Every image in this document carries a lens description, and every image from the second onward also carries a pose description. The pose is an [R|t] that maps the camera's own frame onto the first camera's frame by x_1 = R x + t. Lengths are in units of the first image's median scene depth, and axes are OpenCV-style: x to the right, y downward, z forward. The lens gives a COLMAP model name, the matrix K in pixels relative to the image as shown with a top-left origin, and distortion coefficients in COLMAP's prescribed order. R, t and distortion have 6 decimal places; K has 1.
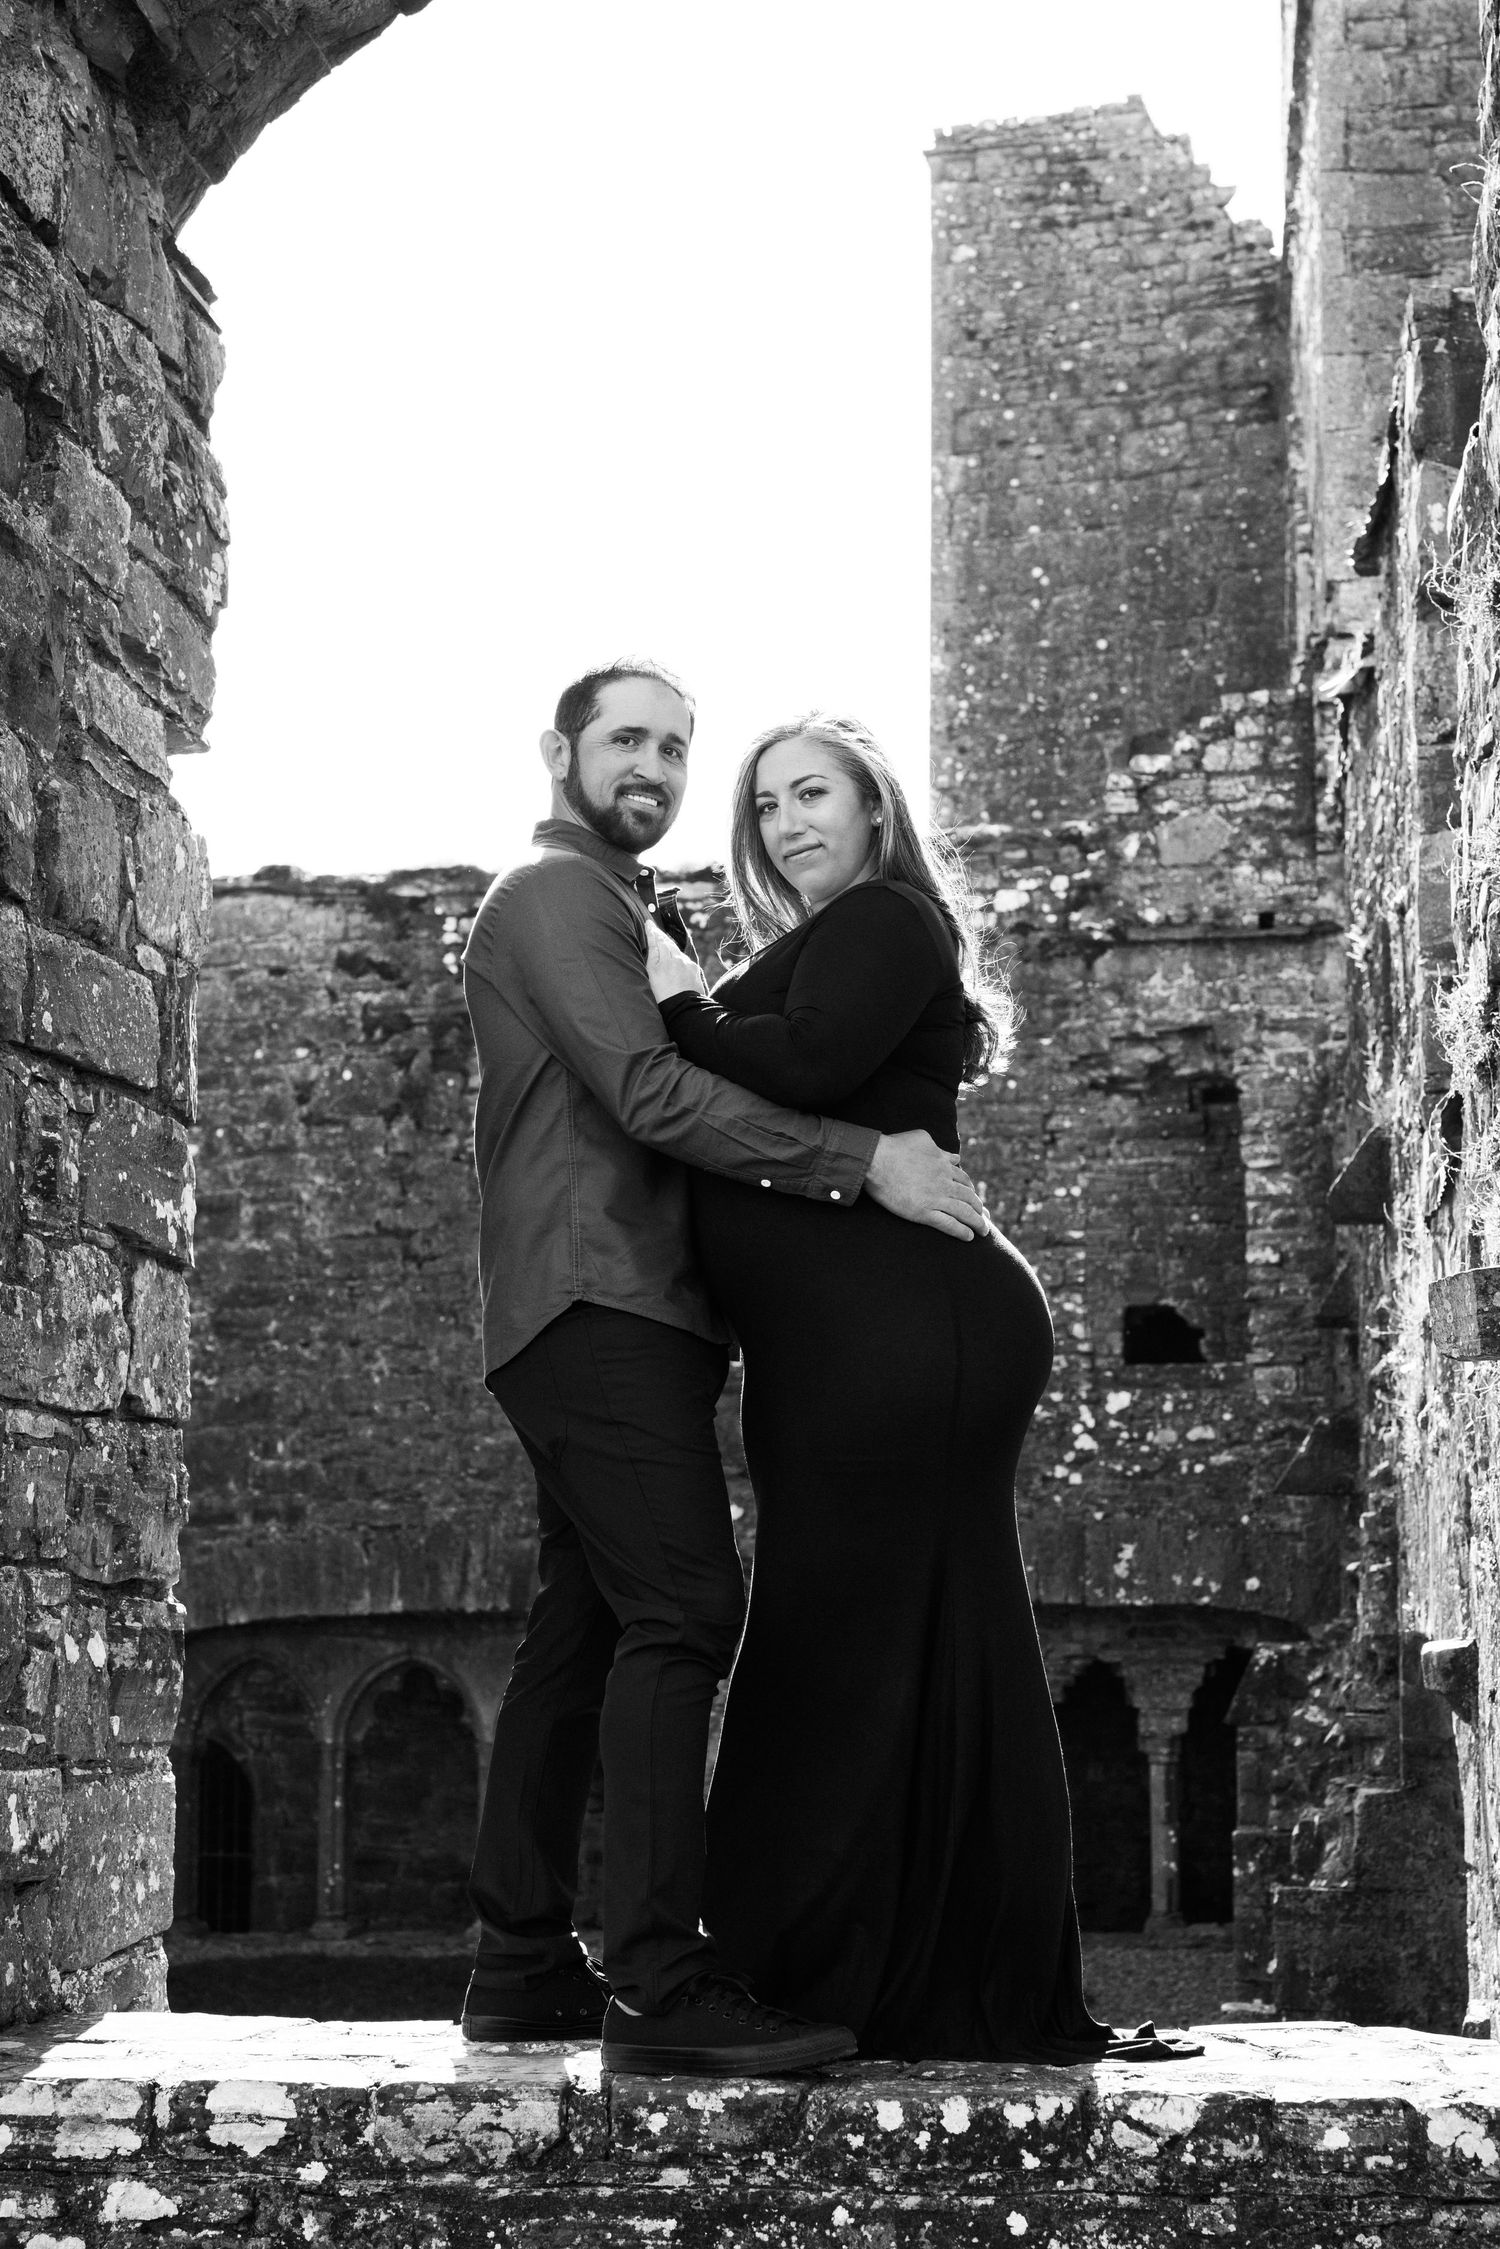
lens RADIAL K [[3475.7, 0, 750.0], [0, 3475.7, 1124.5], [0, 0, 1]] dist [0.000911, 0.023225]
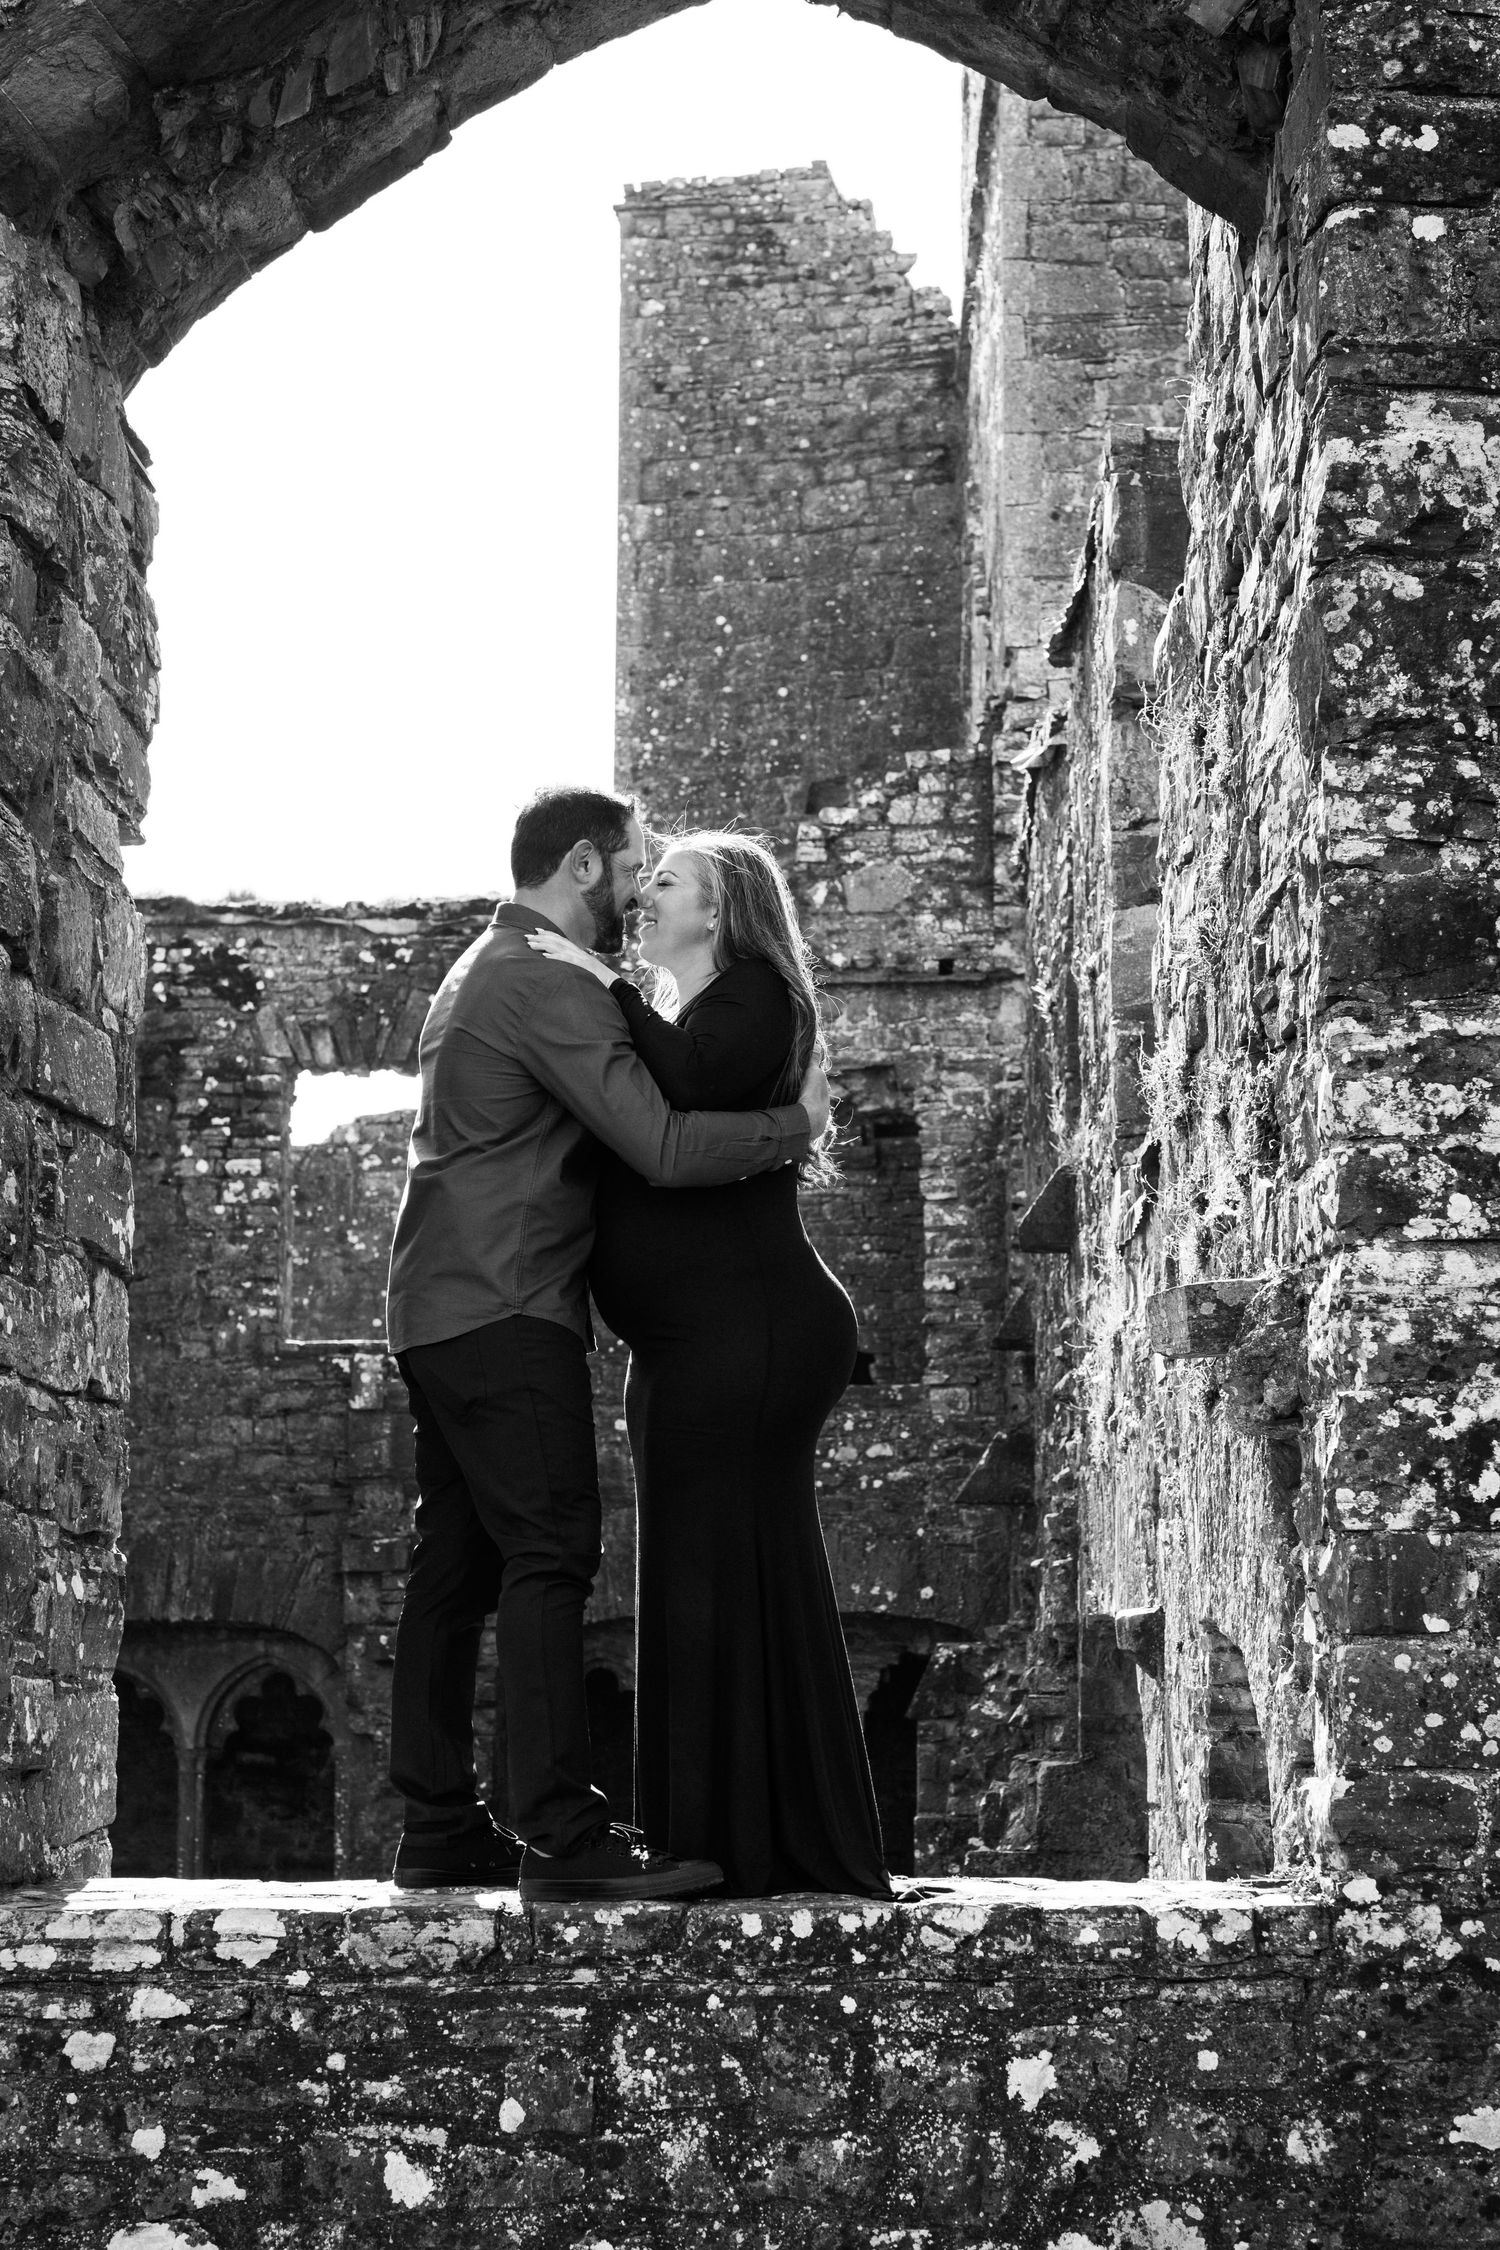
lens RADIAL K [[3584.0, 0, 750.0], [0, 3584.0, 1125.0], [0, 0, 1]] dist [0.008594, -0.027153]
pose [[0.994419, 0.013843, 0.104591, -0.058989], [-0.013108, 0.999884, -0.007705, -0.003046], [-0.104686, 0.006291, 0.994485, -0.191753]]
